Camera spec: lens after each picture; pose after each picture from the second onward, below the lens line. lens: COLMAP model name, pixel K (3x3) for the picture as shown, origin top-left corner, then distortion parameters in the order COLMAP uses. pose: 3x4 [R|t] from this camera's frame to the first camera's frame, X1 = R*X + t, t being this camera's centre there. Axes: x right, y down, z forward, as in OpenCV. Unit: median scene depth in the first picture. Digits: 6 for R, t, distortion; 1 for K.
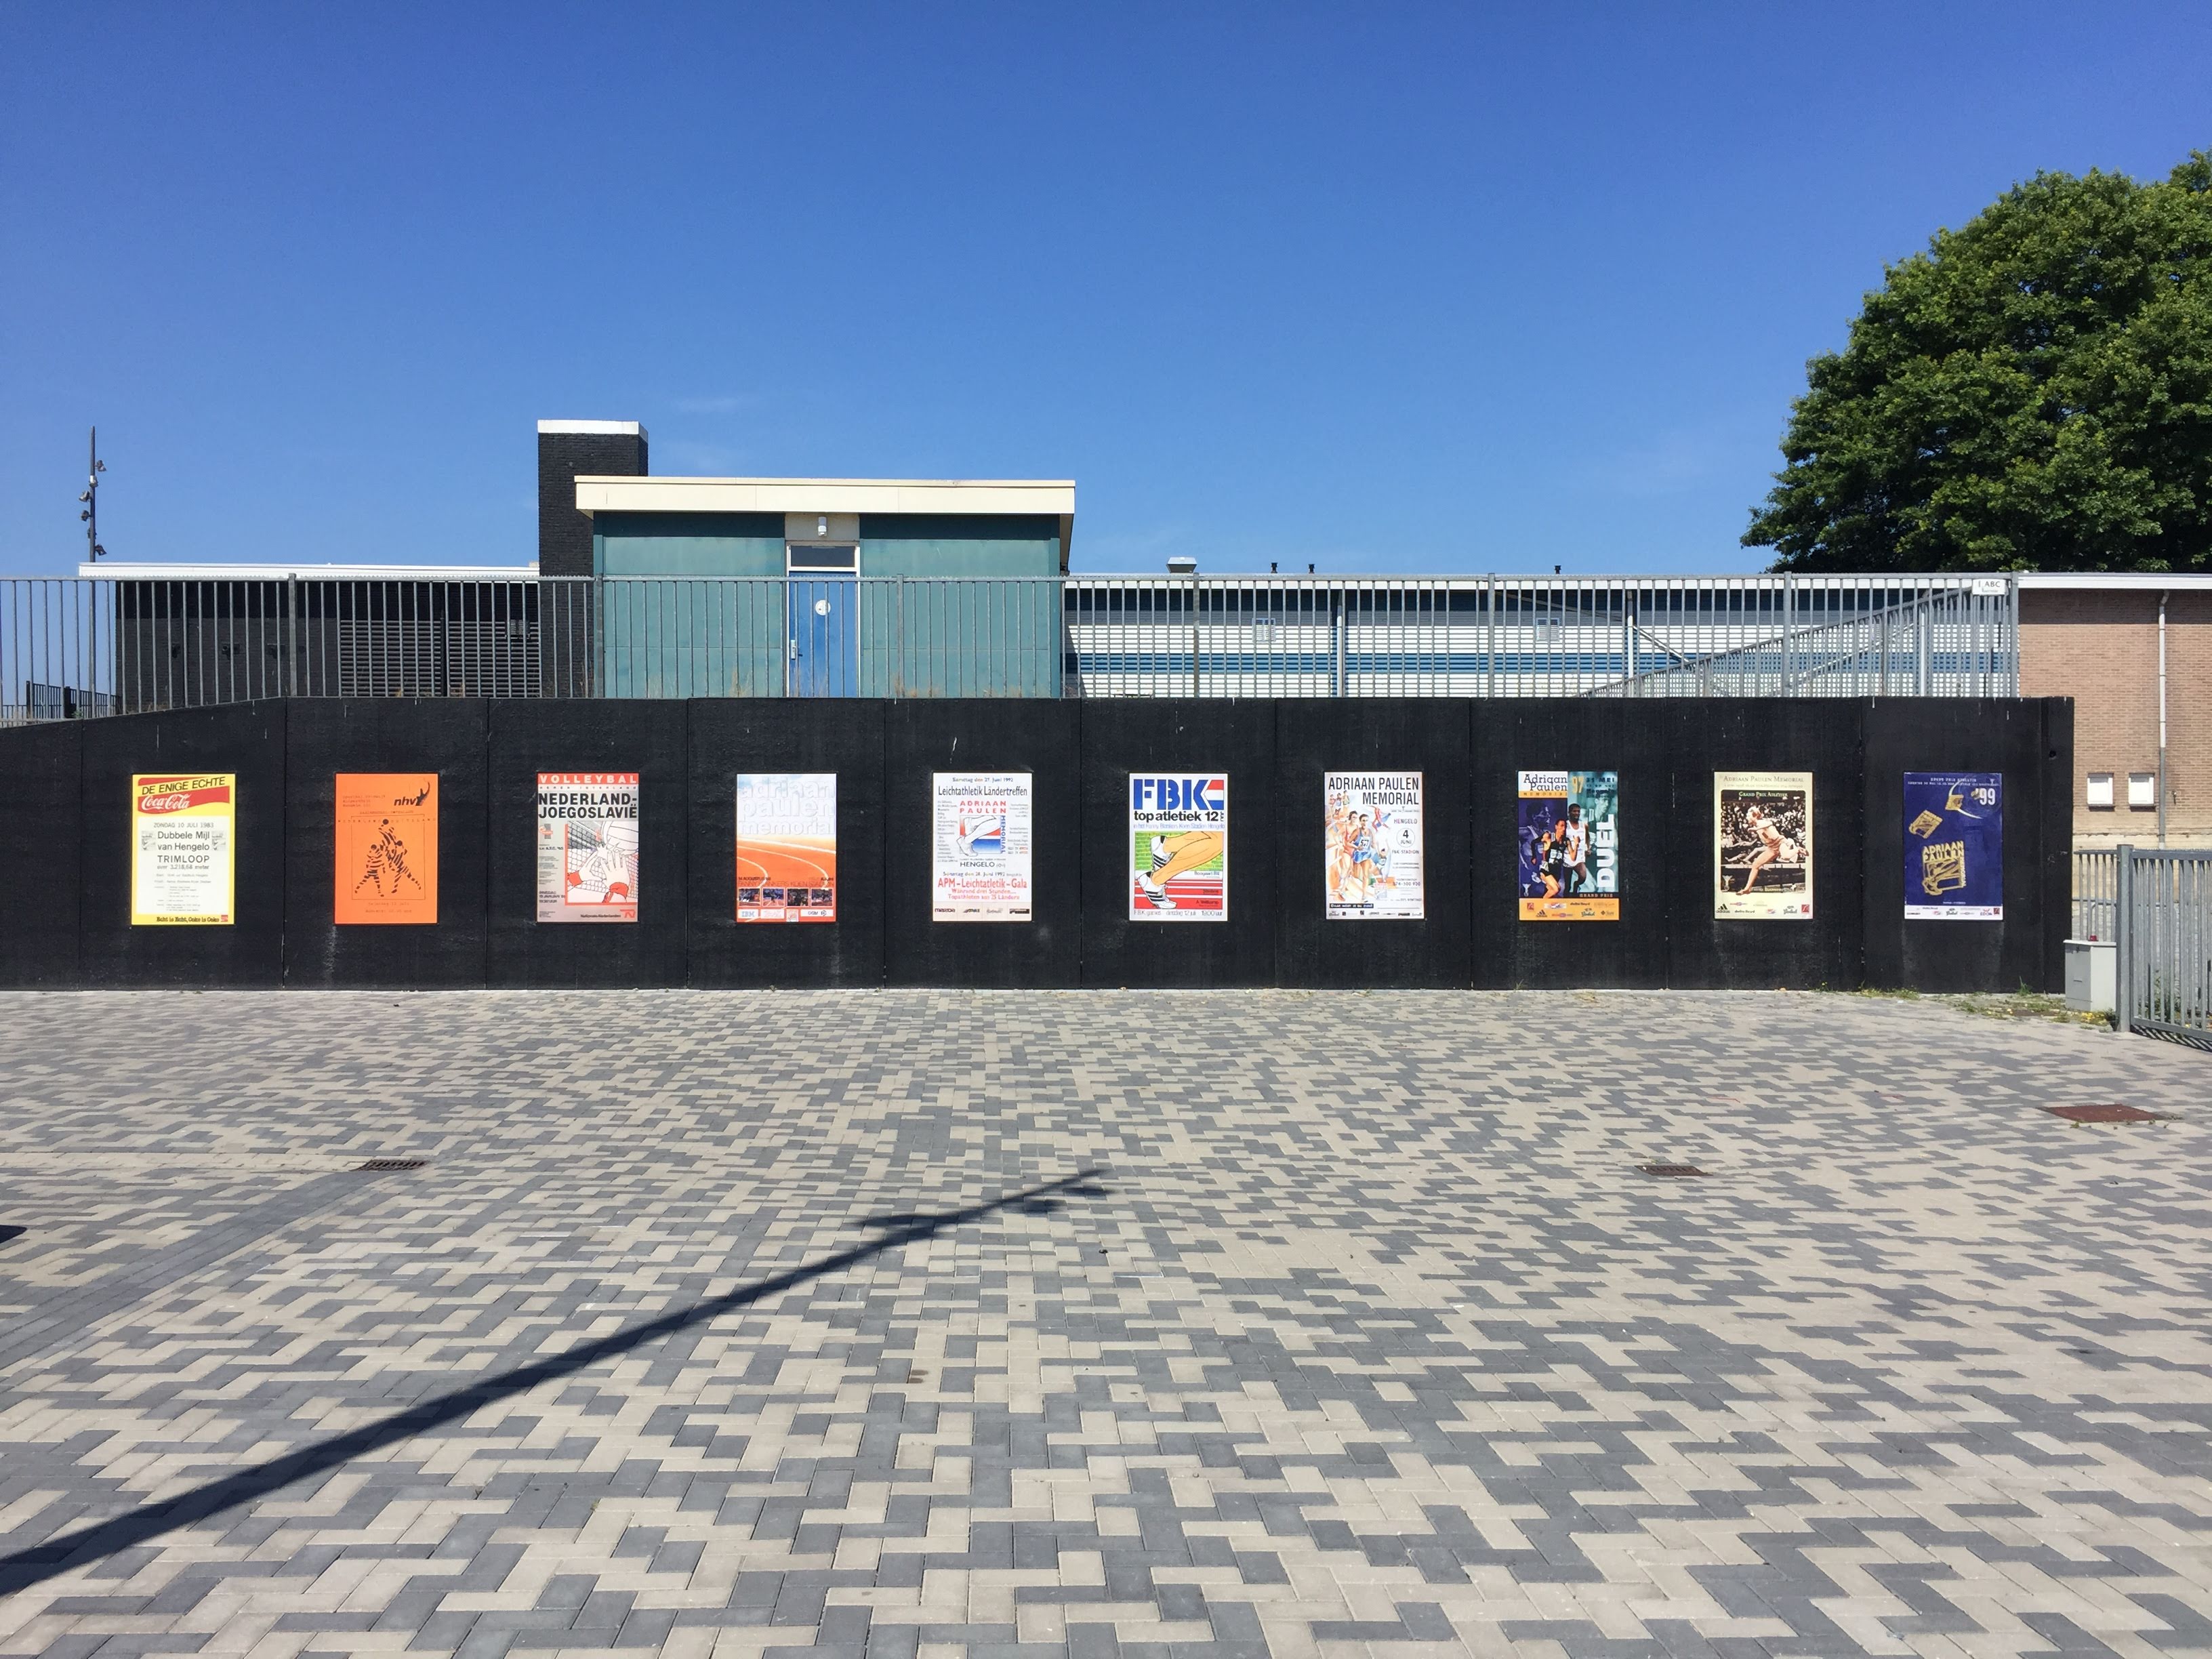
lens RADIAL K [[1897.4, 0, 1105.3], [0, 1897.4, 823.7], [0, 0, 1]] dist [0.050186, -0.037258]
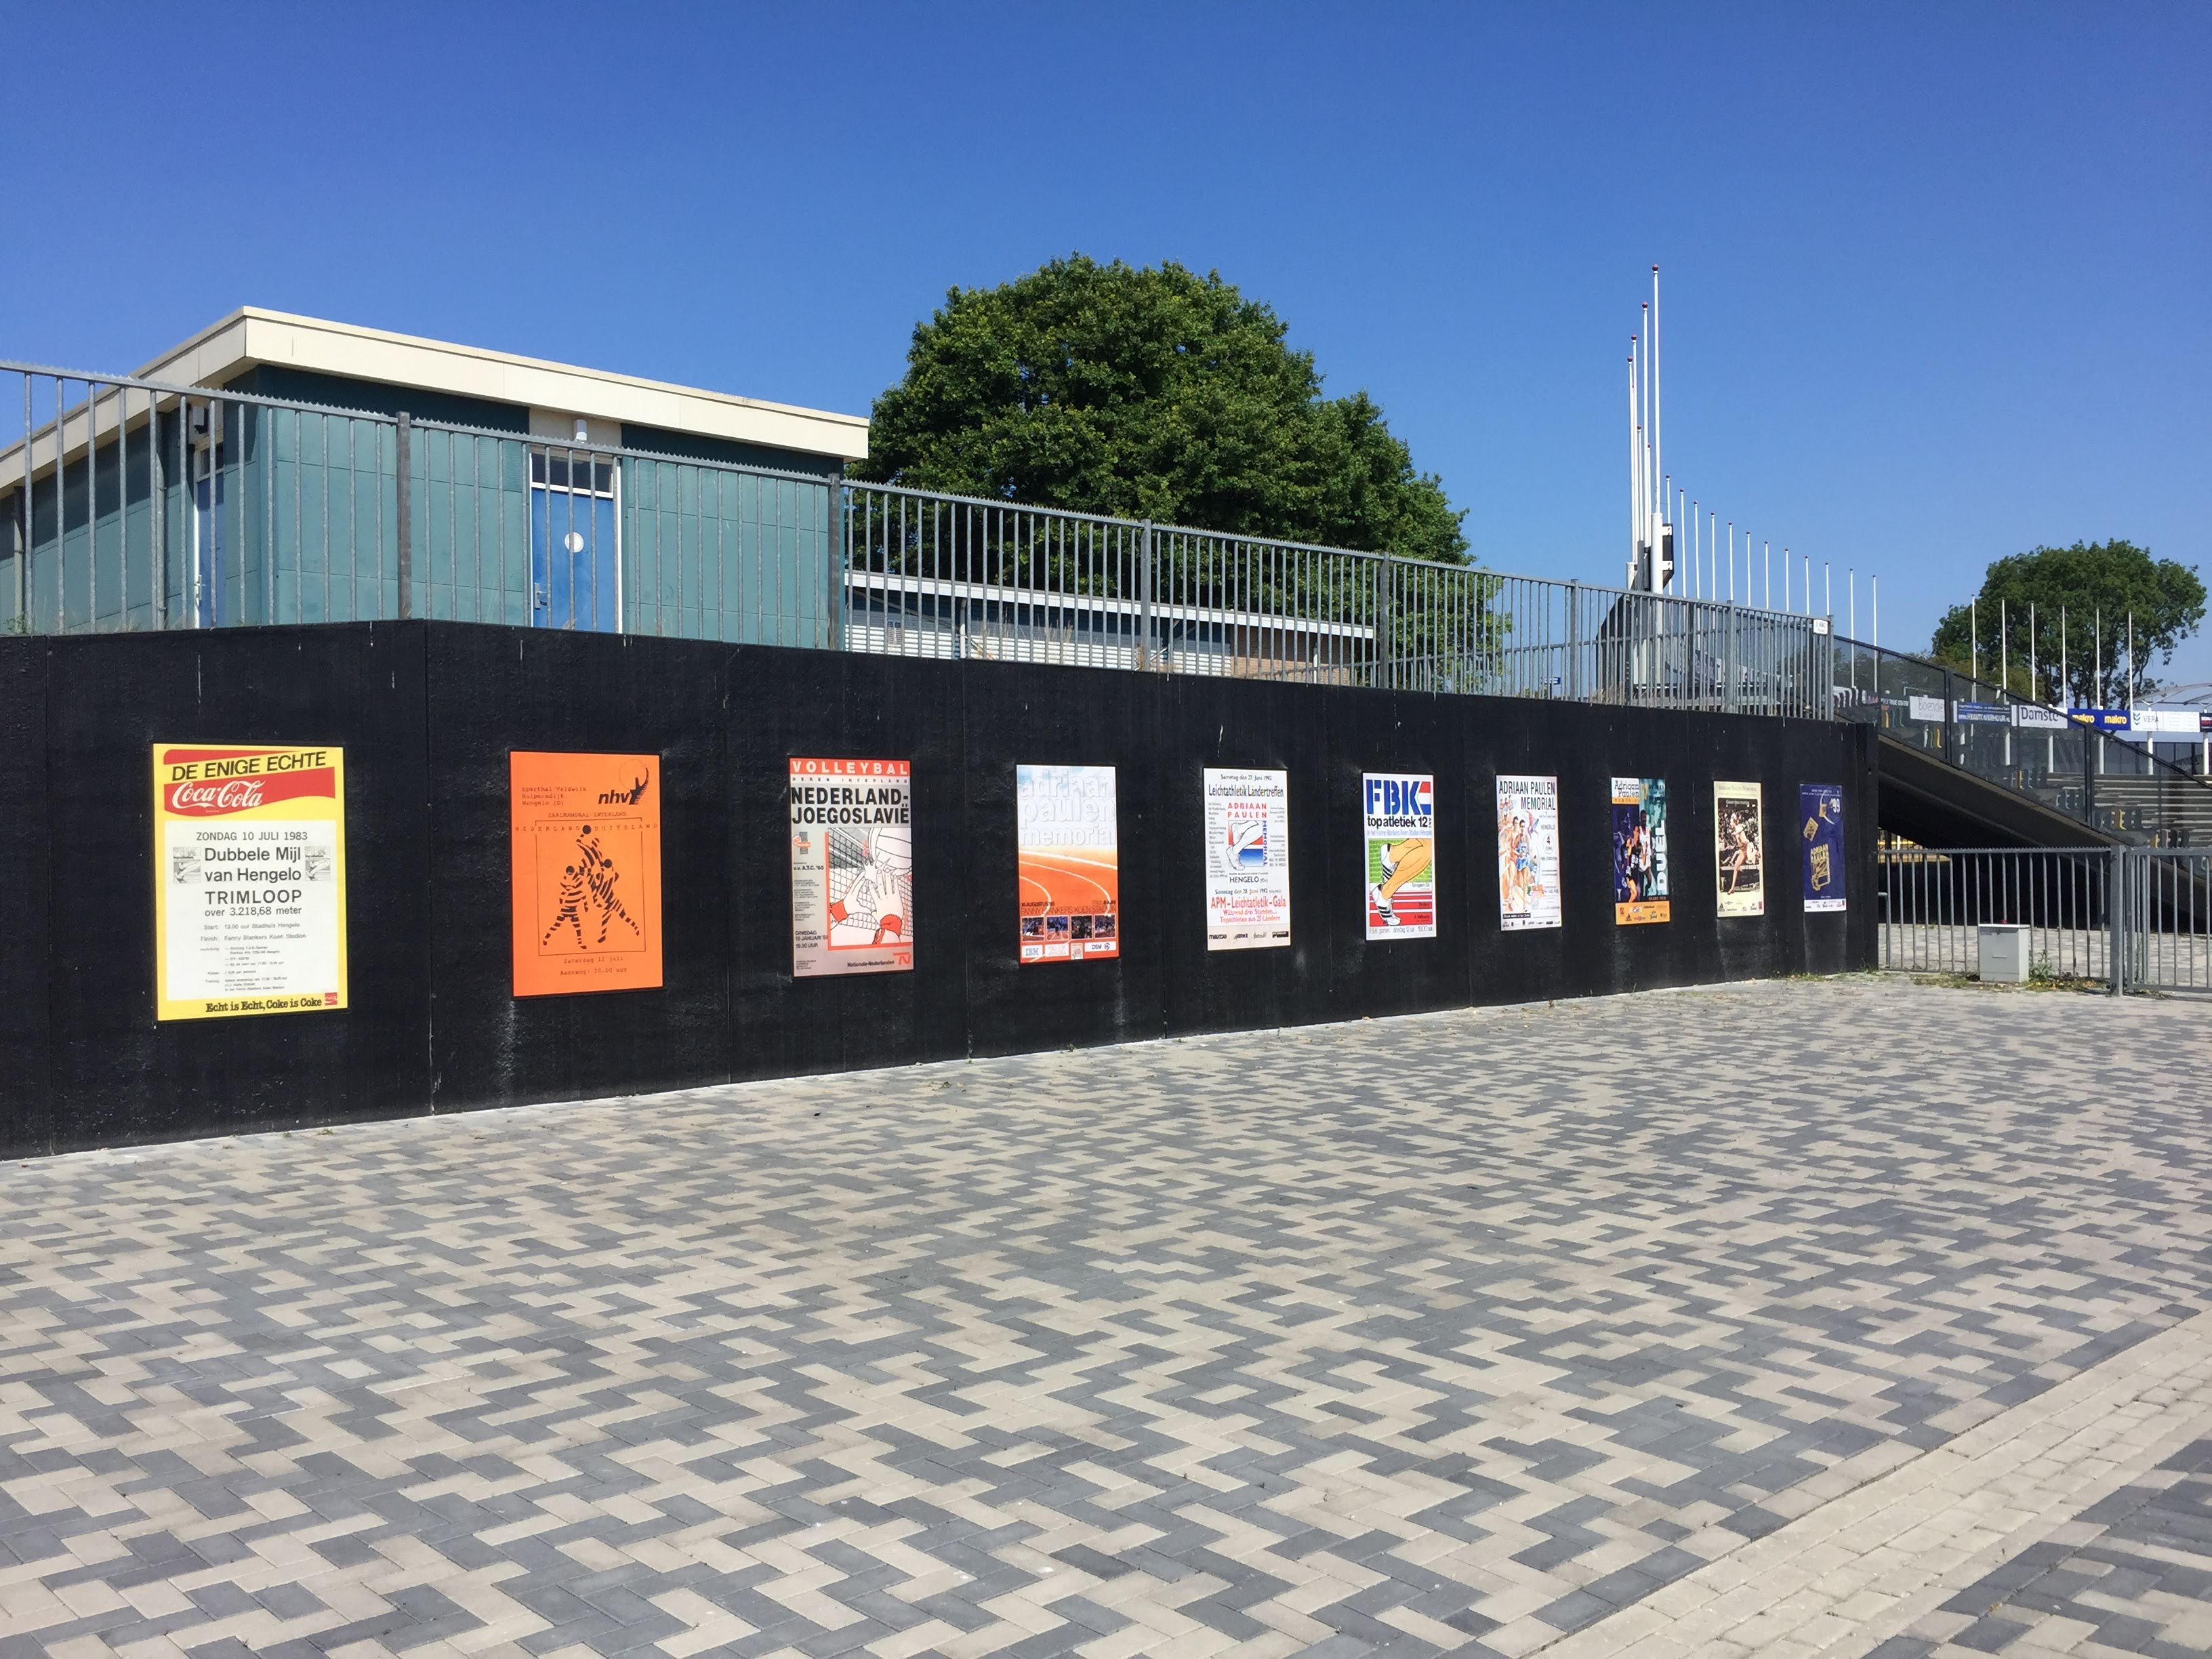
lens RADIAL K [[1897.4, 0, 1104.3], [0, 1897.4, 839.0], [0, 0, 1]] dist [0.050186, -0.037258]
pose [[0.757853, -0.005167, 0.652405, -0.652485], [0.004720, 0.999986, 0.002437, 0.001389], [-0.652409, 0.001233, 0.757866, 0.413006]]
